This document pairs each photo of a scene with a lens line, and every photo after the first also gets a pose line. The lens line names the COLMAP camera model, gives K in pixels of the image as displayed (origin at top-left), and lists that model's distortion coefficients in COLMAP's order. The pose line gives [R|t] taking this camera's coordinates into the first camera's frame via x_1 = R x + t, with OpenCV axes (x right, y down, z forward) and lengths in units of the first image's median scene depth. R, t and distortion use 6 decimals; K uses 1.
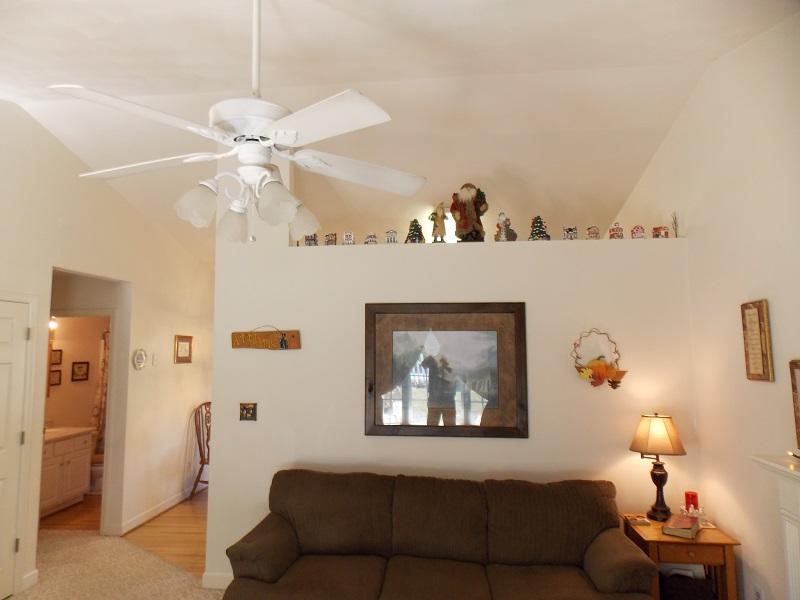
lens RADIAL K [[525.7, 0, 400.8], [0, 525.7, 297.3], [0, 0, 1]] dist [0.002877, -0.002653]
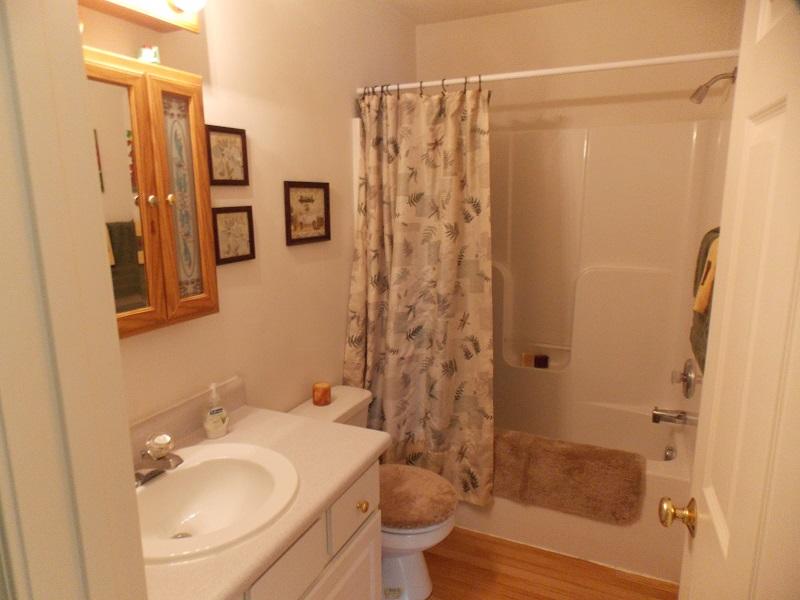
lens RADIAL K [[525.7, 0, 400.6], [0, 525.7, 300.2], [0, 0, 1]] dist [0.002877, -0.002653]
pose [[0.945546, 0.061633, -0.319601, -0.449257], [0.033073, 0.958634, 0.282712, 0.103115], [0.323805, -0.277887, 0.904394, 0.713271]]
